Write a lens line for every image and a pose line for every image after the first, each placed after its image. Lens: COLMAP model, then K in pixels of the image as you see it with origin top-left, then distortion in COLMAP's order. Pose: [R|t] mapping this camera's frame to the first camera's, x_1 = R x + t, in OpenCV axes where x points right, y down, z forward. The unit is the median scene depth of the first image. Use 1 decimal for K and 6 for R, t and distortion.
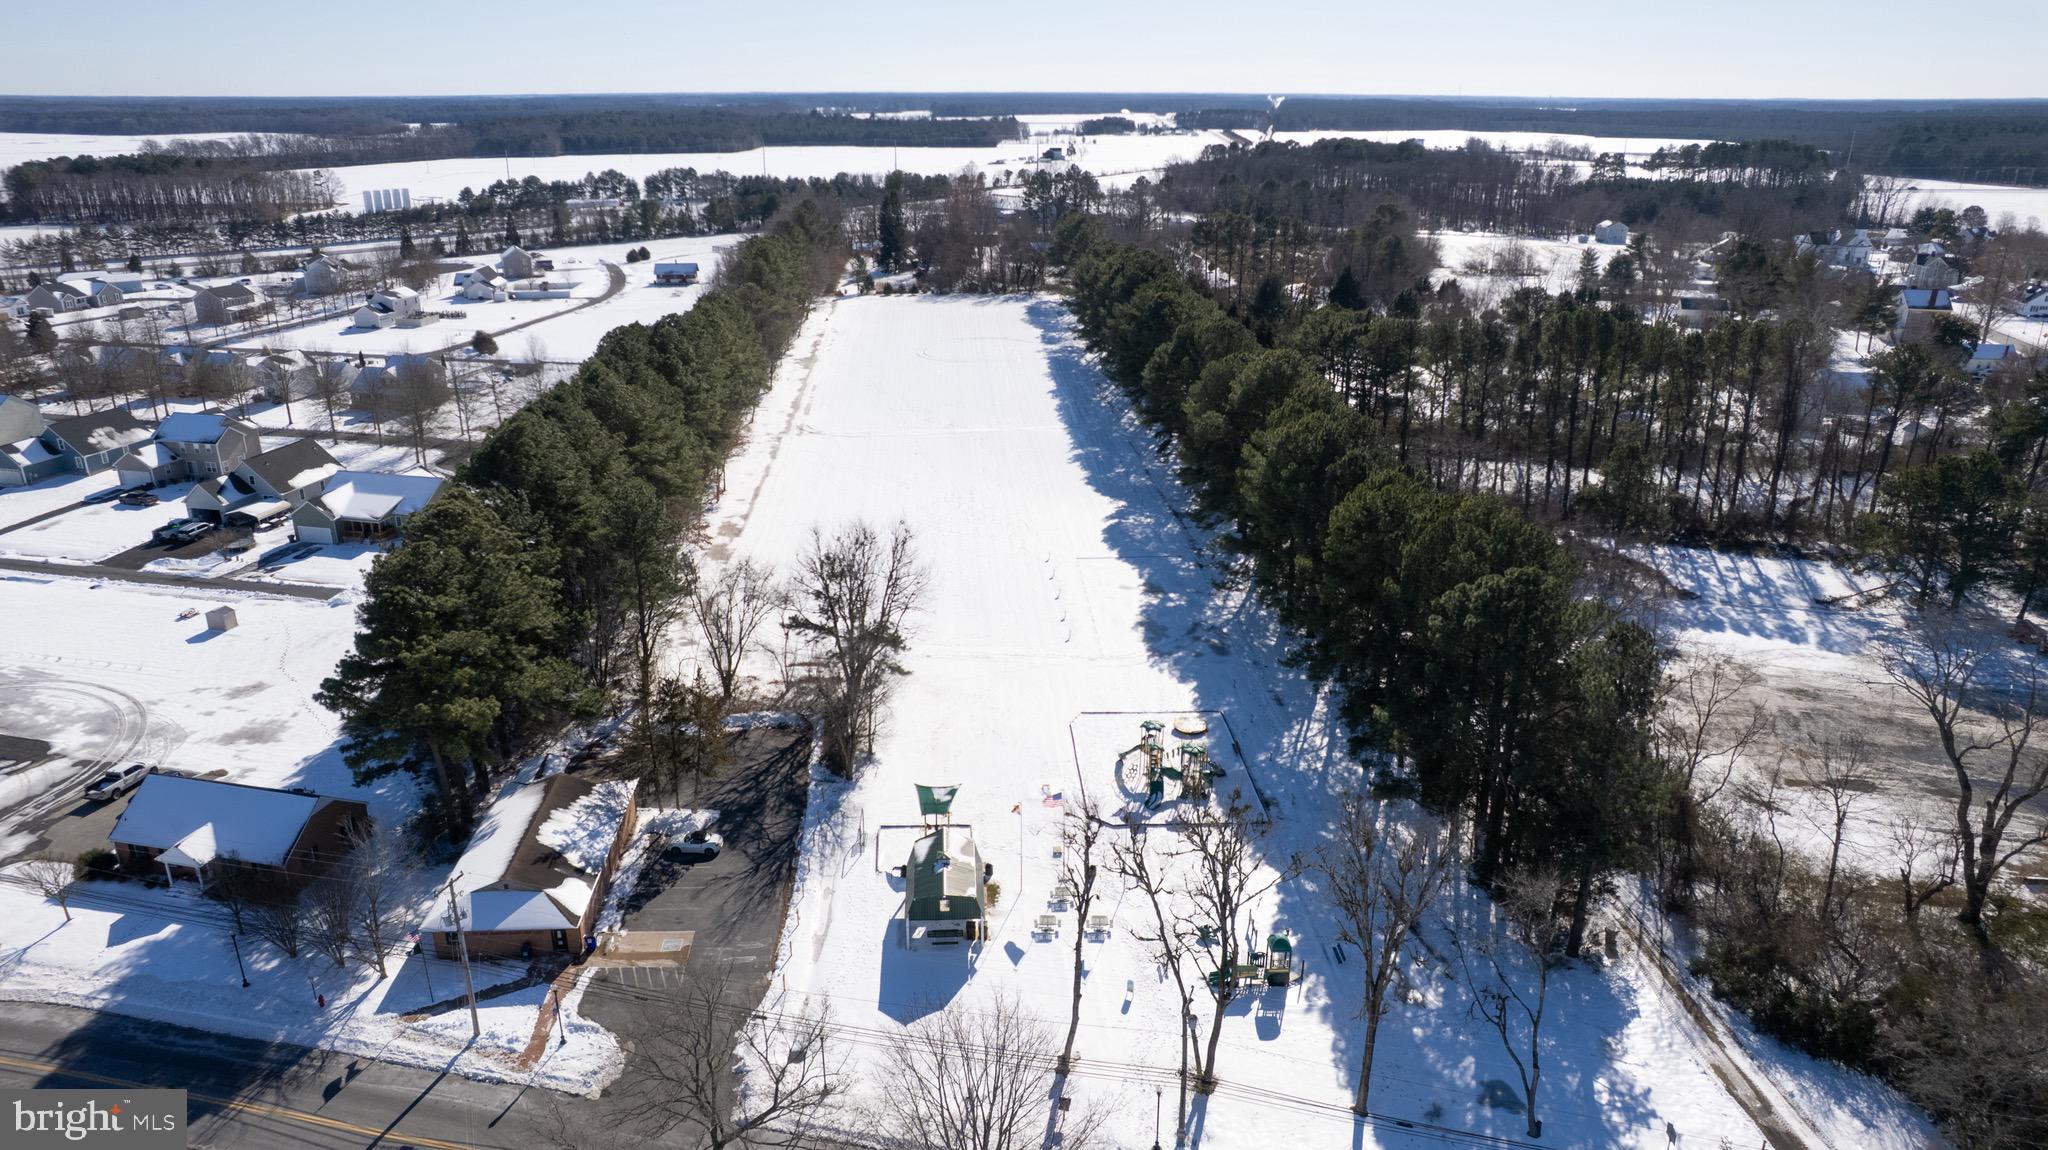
lens RADIAL K [[1346.3, 0, 1015.5], [0, 1346.3, 585.5], [0, 0, 1]] dist [-0.078111, 0.070921]
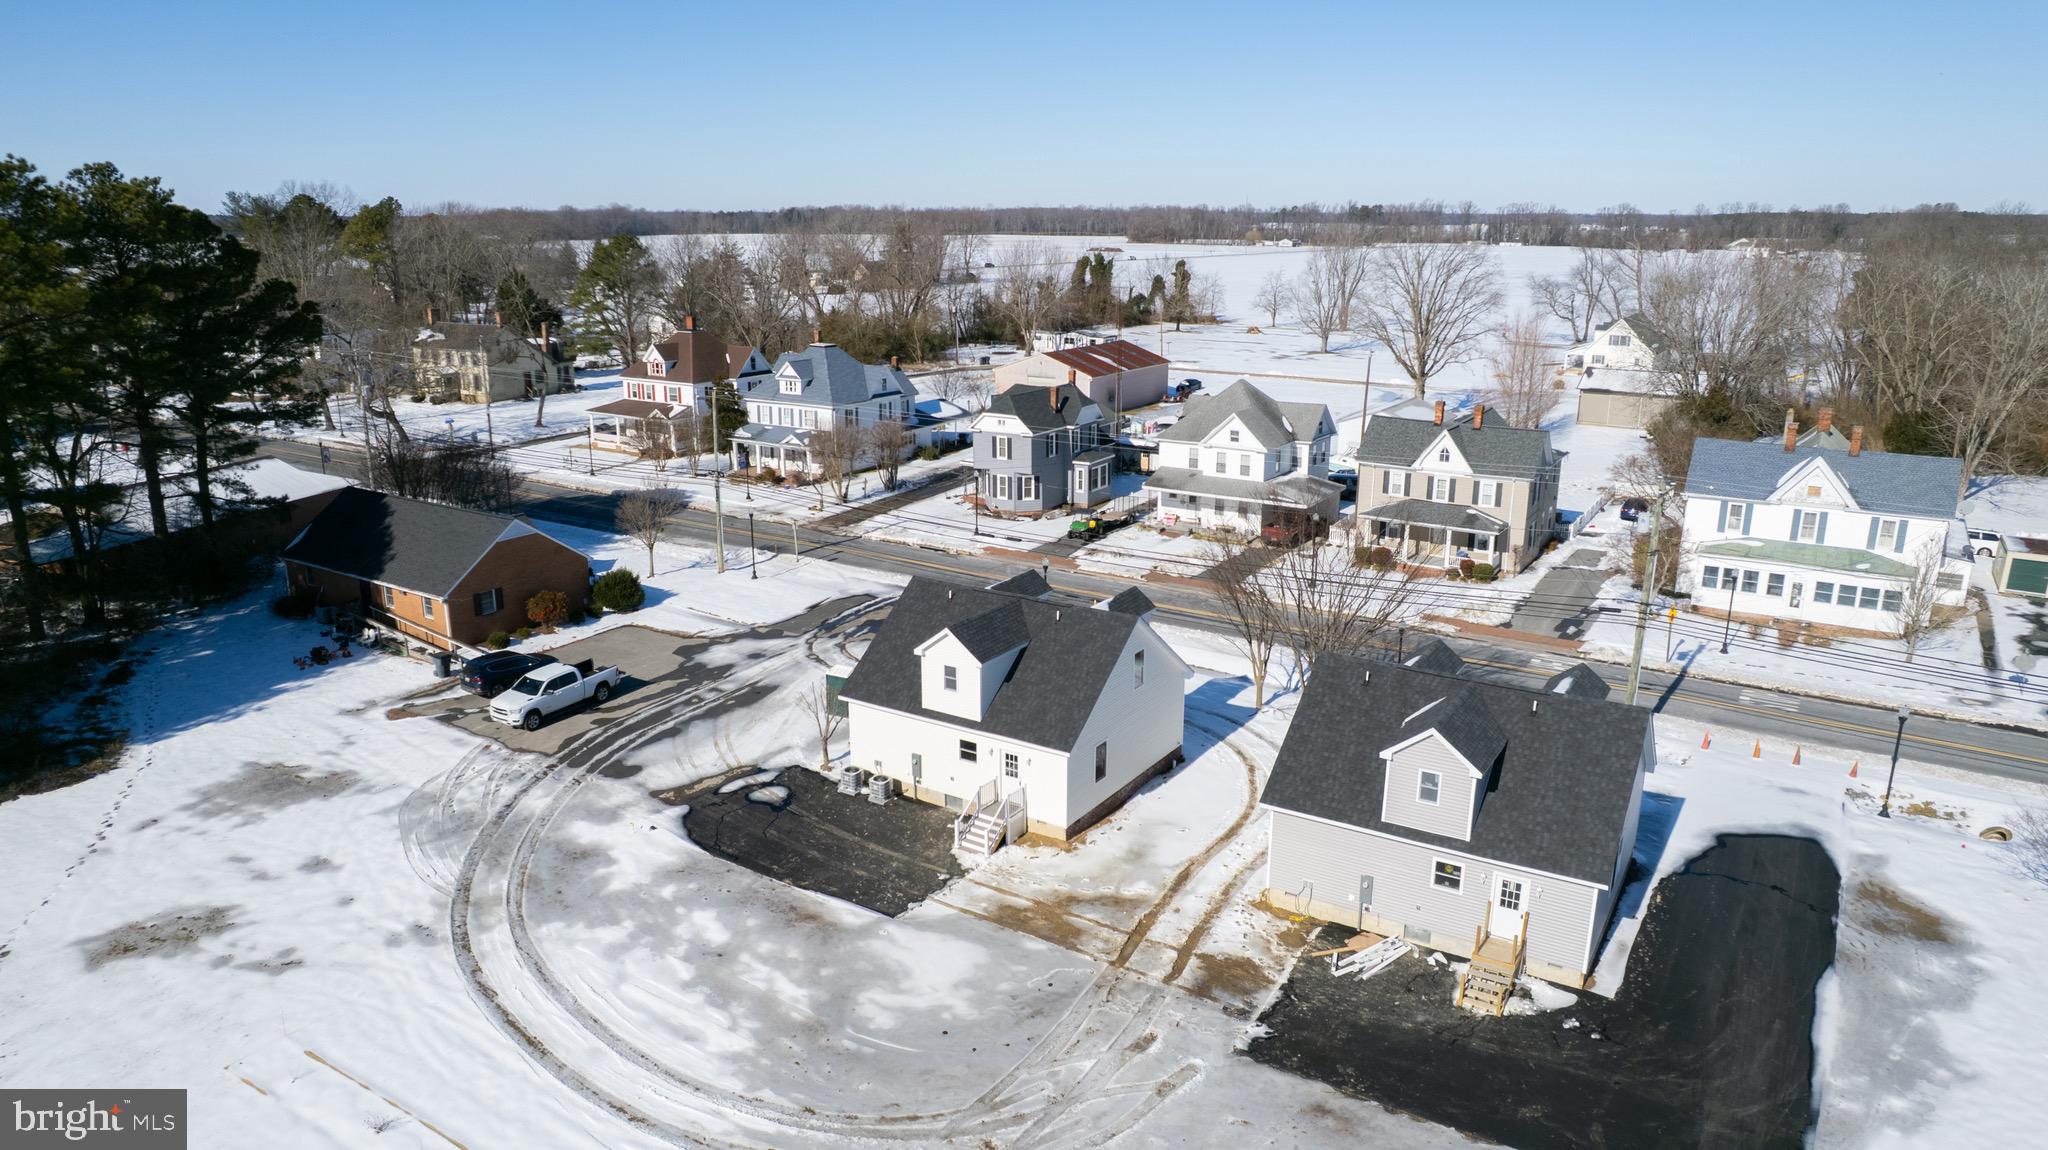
lens RADIAL K [[1327.3, 0, 1016.3], [0, 1327.3, 583.2], [0, 0, 1]] dist [-0.075035, 0.068191]
pose [[-0.940719, -0.091820, 0.326523, -0.305087], [0.119047, 0.812044, 0.571325, -0.050280], [-0.317610, 0.576328, -0.752974, 0.393285]]
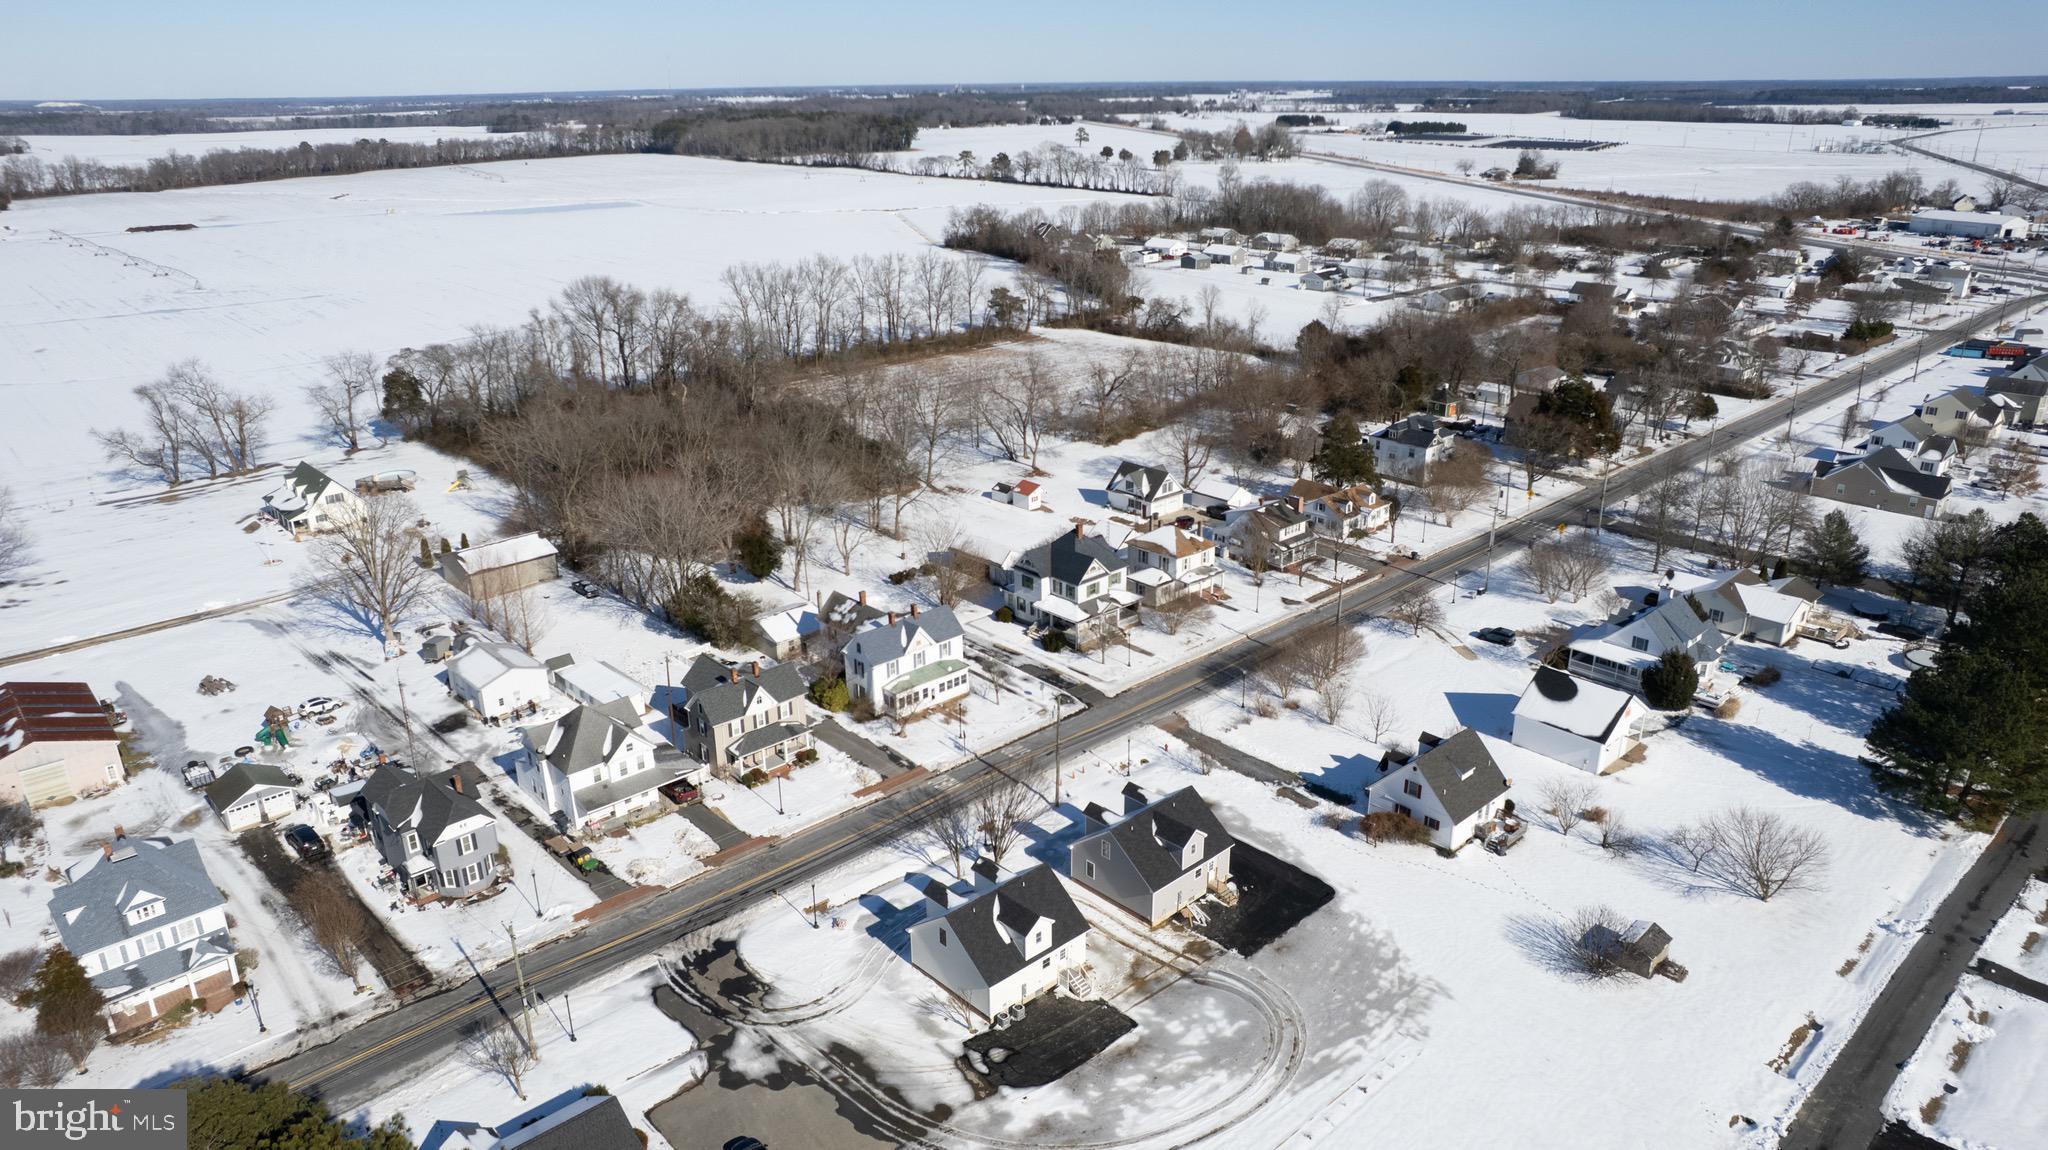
lens RADIAL K [[1336.8, 0, 1019.3], [0, 1336.8, 574.9], [0, 0, 1]] dist [-0.071231, 0.059725]
pose [[-0.559781, 0.295335, -0.774224, -0.073674], [-0.281119, 0.811235, 0.512708, -0.161533], [0.779498, 0.504653, -0.371089, 0.362025]]
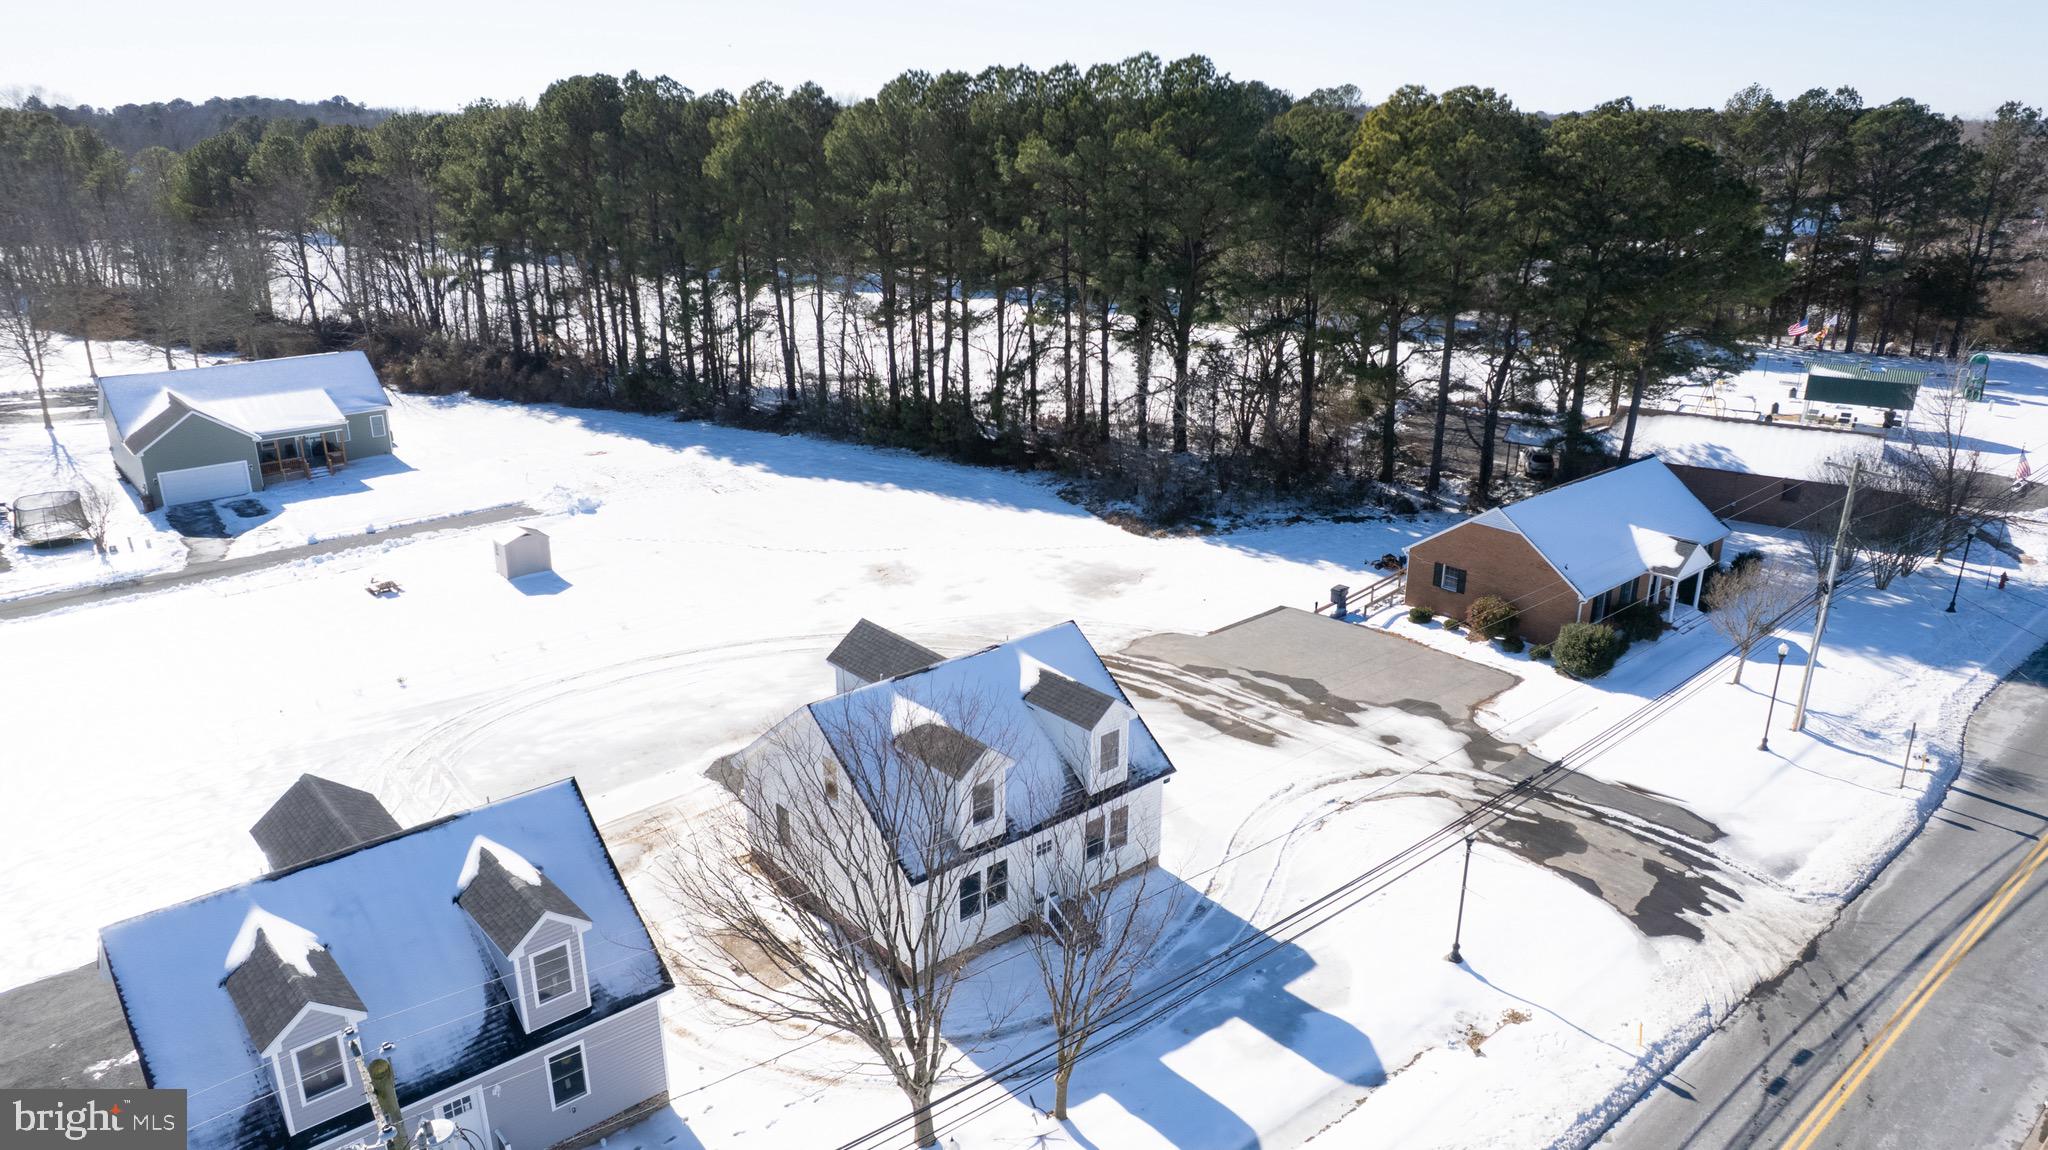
lens RADIAL K [[1346.3, 0, 1015.5], [0, 1346.3, 585.5], [0, 0, 1]] dist [-0.078111, 0.070921]
pose [[0.589602, -0.268704, 0.761687, -0.340405], [0.282409, 0.952099, 0.117272, 0.011915], [-0.756713, 0.145963, 0.637244, 0.214959]]
